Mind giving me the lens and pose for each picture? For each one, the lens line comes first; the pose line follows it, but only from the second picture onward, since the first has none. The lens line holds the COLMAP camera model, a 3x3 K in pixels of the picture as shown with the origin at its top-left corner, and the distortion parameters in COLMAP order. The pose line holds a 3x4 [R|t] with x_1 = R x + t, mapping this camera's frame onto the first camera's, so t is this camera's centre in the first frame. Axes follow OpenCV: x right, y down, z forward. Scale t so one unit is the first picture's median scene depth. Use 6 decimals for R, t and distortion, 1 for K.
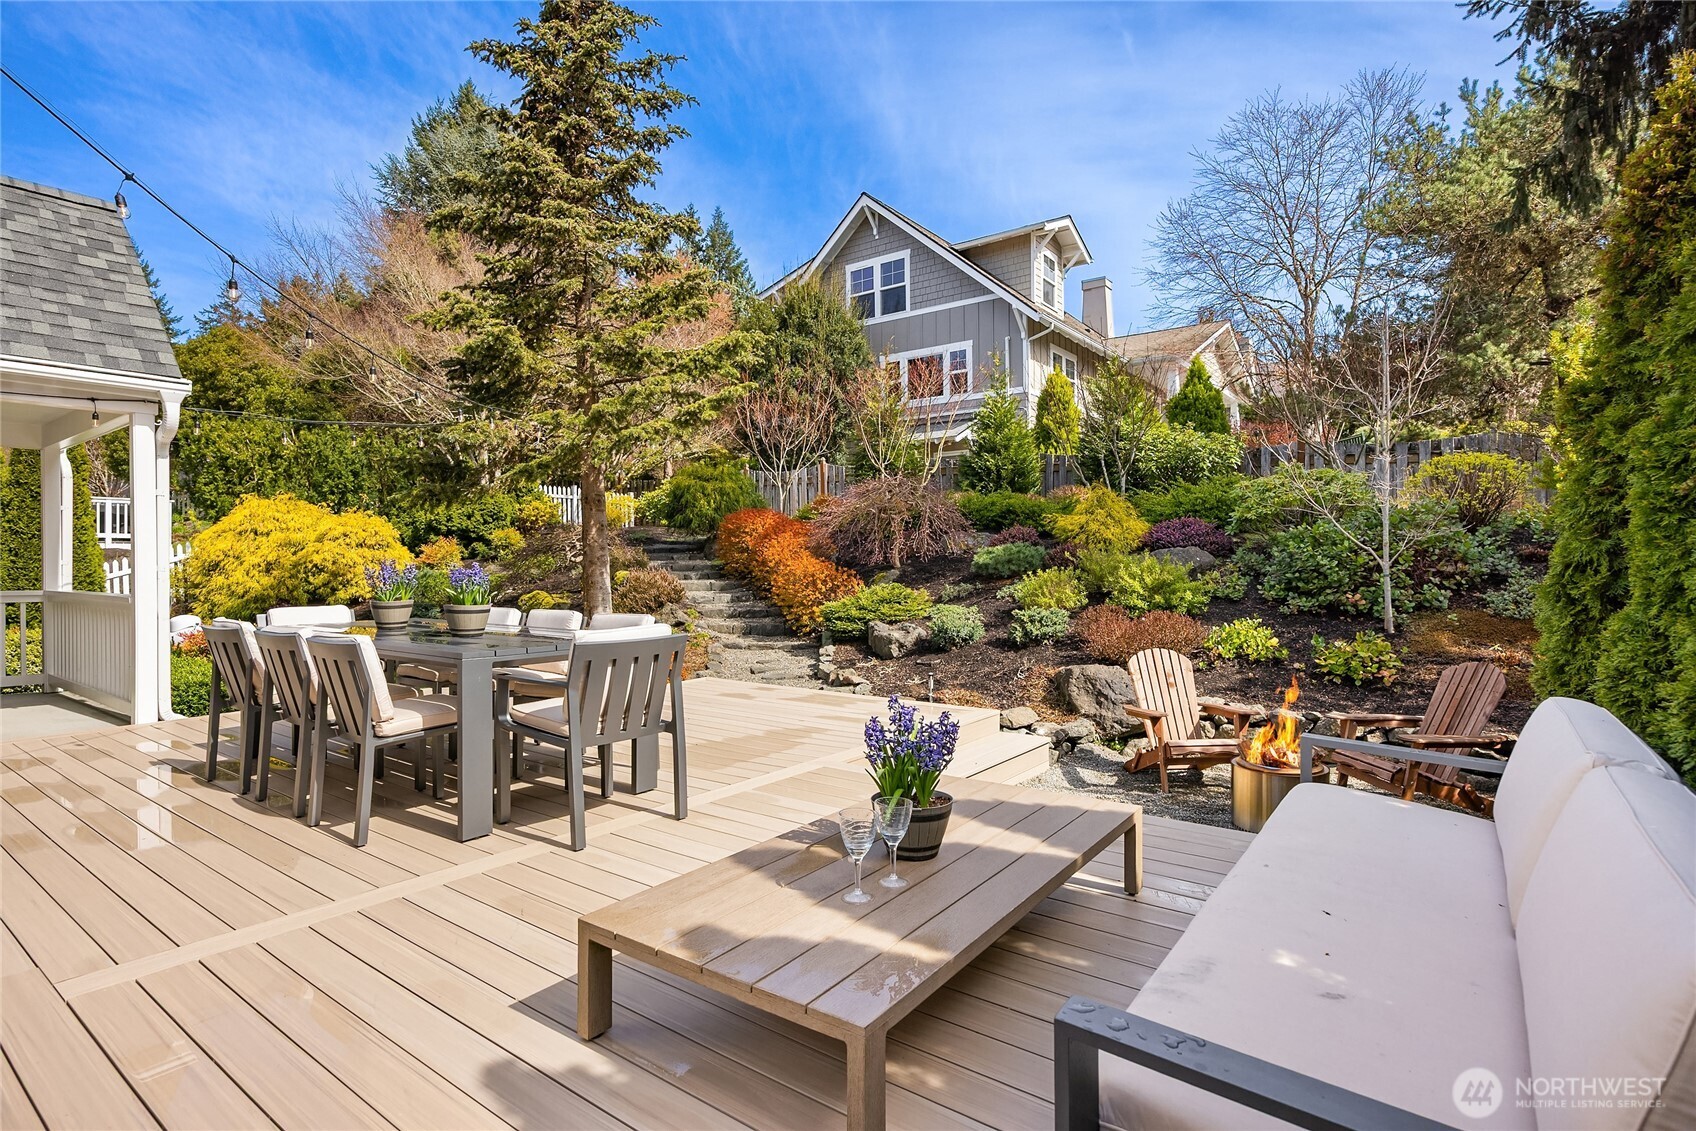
lens RADIAL K [[853.8, 0, 844.7], [0, 853.8, 565.3], [0, 0, 1]] dist [-0.010750, -0.000563]
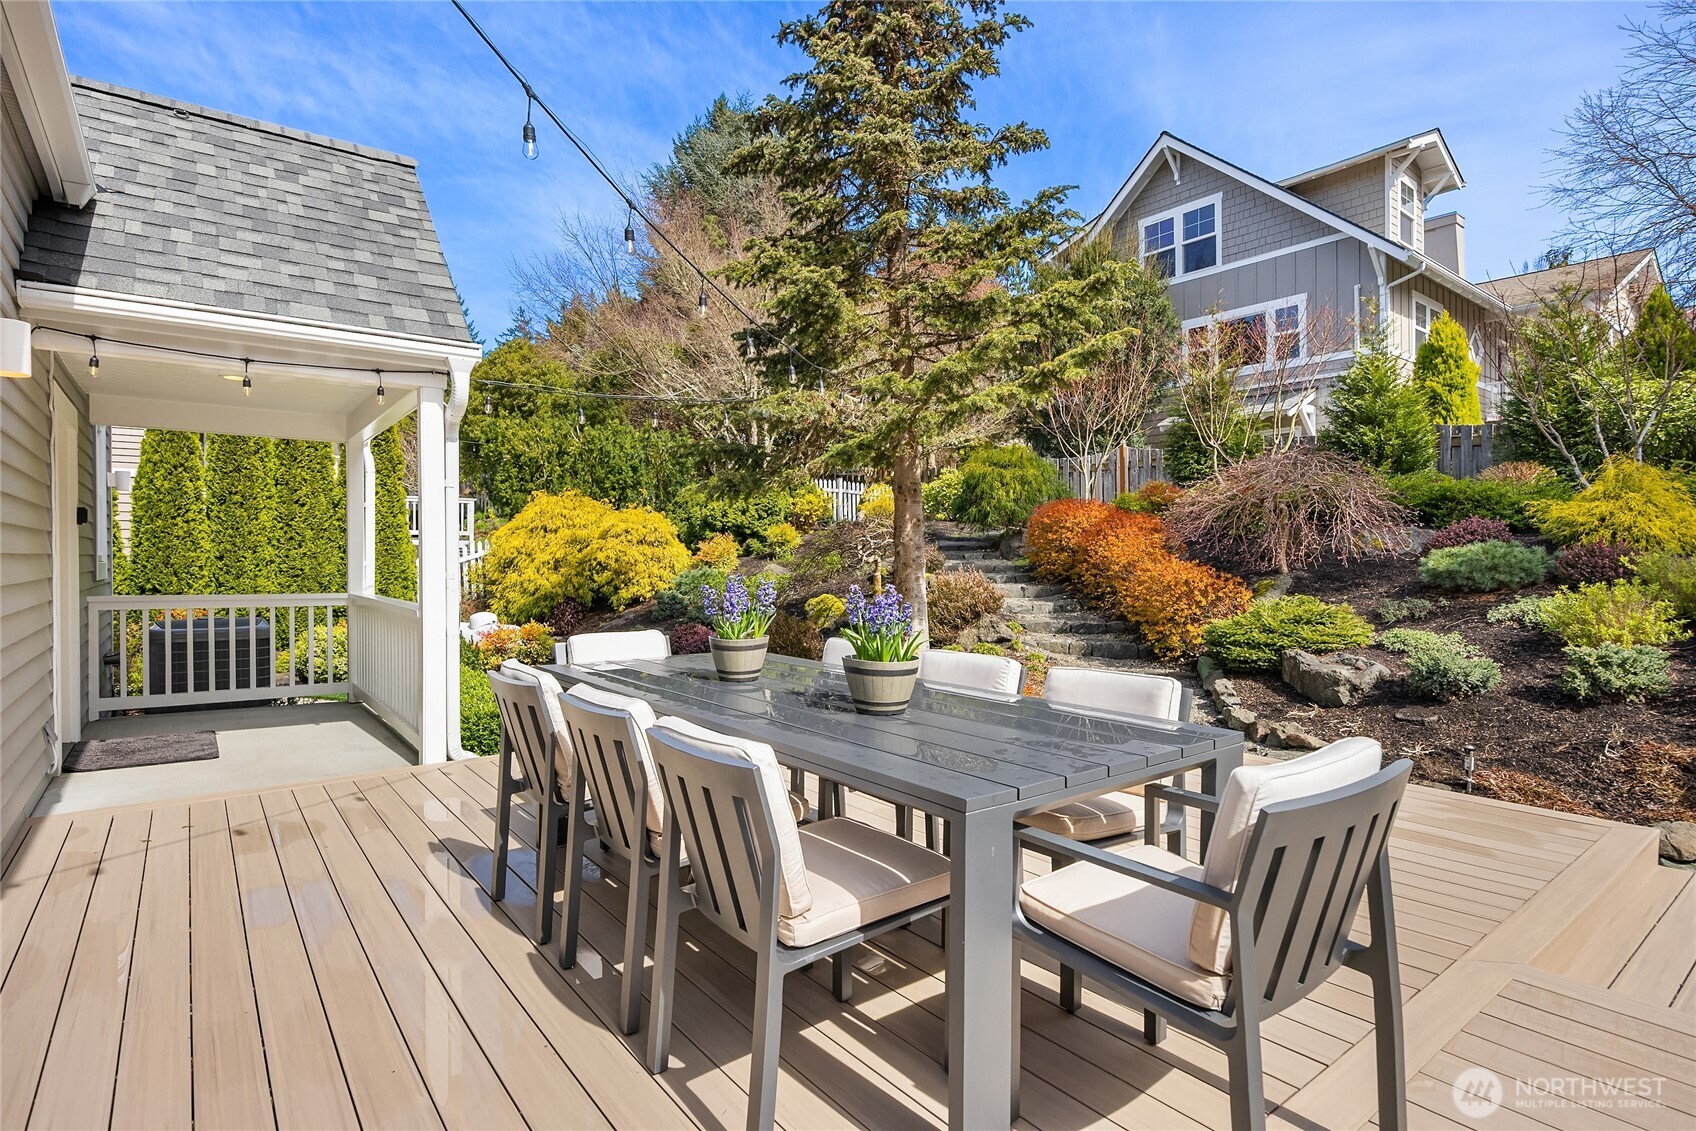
lens RADIAL K [[853.8, 0, 847.3], [0, 853.8, 567.9], [0, 0, 1]] dist [-0.010750, -0.000563]
pose [[0.965731, 0.008044, -0.259421, -0.134315], [-0.005374, 0.999925, 0.011000, -0.009264], [0.259490, -0.009228, 0.965702, 0.184391]]
